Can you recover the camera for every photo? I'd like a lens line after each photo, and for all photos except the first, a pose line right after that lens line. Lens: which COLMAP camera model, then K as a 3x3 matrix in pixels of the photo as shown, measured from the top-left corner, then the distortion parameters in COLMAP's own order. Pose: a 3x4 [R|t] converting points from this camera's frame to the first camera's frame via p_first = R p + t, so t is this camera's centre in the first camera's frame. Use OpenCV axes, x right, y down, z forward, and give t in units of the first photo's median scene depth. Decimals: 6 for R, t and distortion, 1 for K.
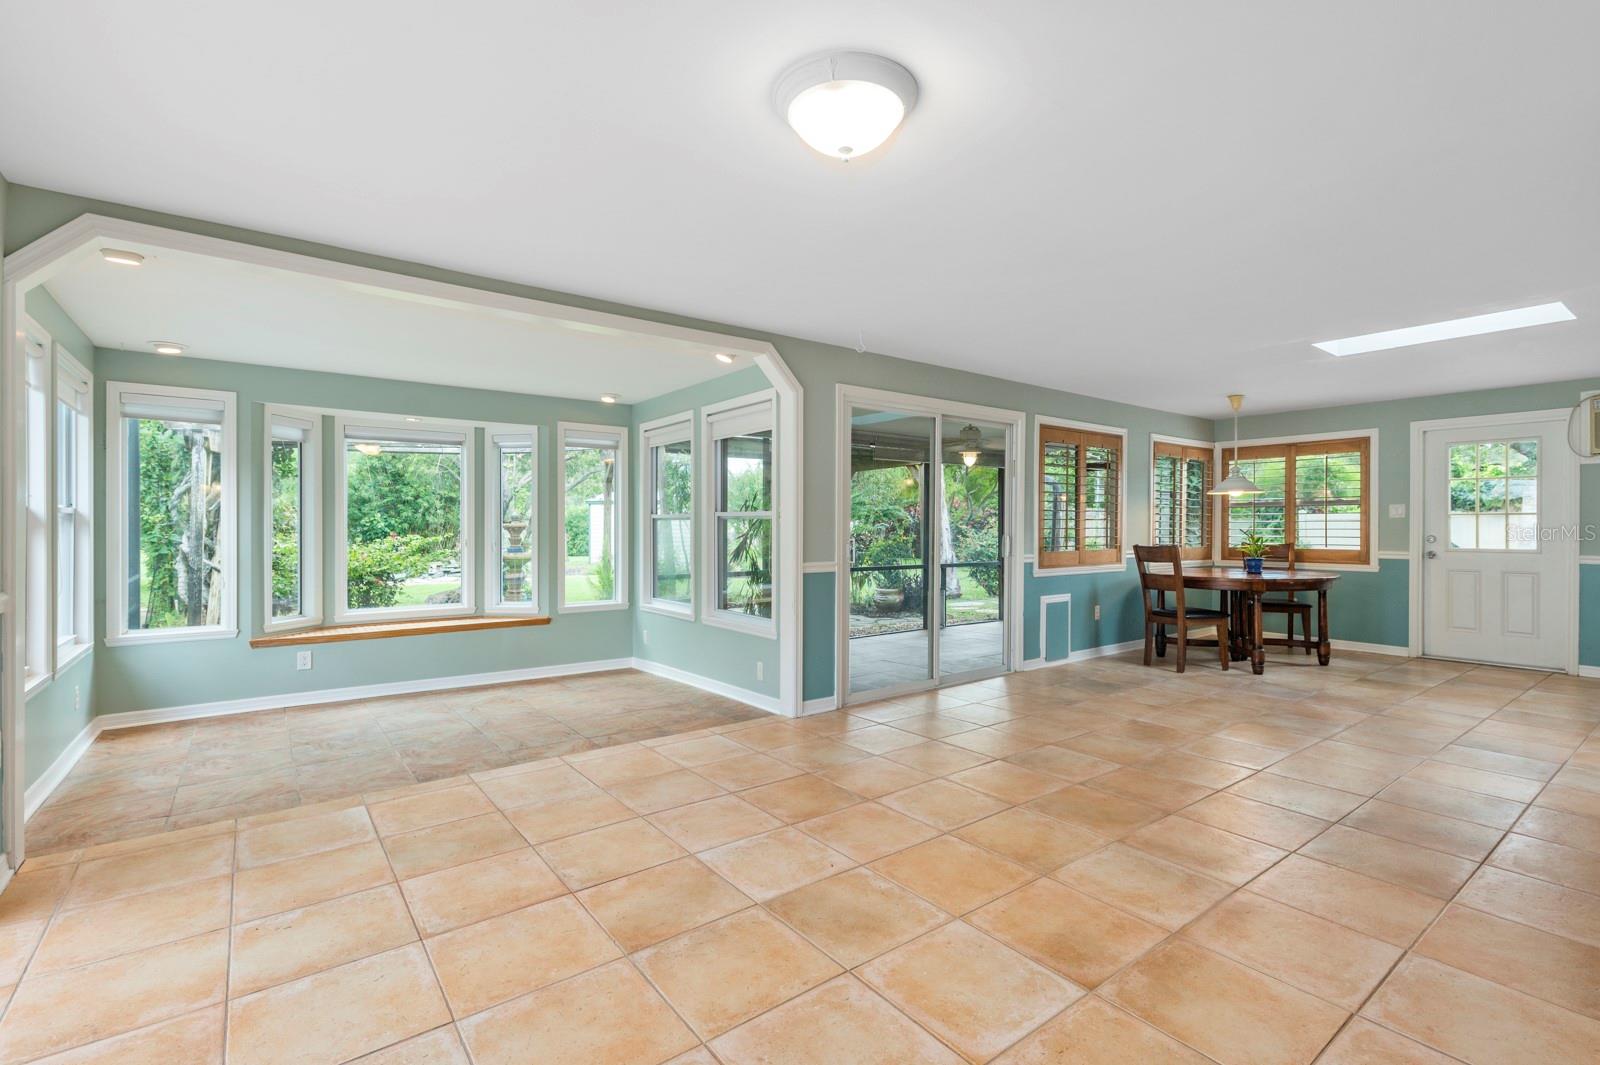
lens RADIAL K [[718.1, 0, 809.9], [0, 718.1, 526.0], [0, 0, 1]] dist [0.000270, 0.000118]
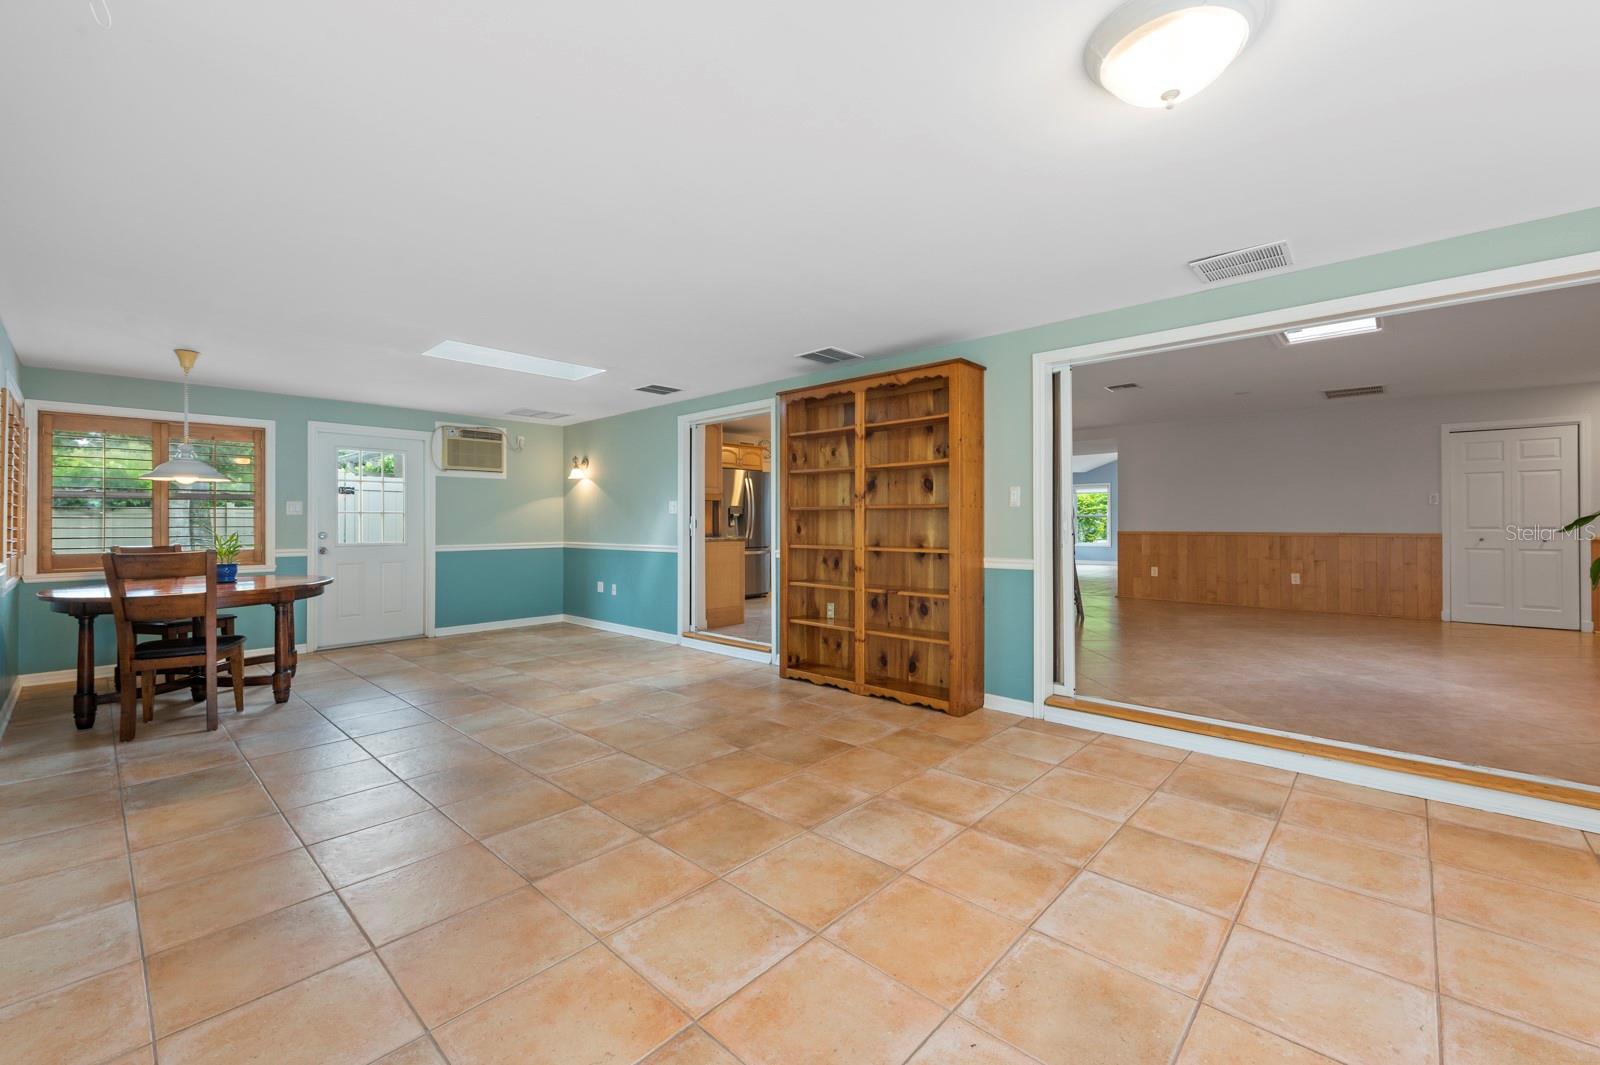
lens RADIAL K [[652.8, 0, 800.9], [0, 652.8, 522.3], [0, 0, 1]] dist [0.007245, -0.000232]
pose [[-0.172084, -0.000440, 0.985082, -0.419244], [0.002409, 0.999997, 0.000868, -0.000646], [-0.985079, 0.002523, -0.172082, 0.999864]]
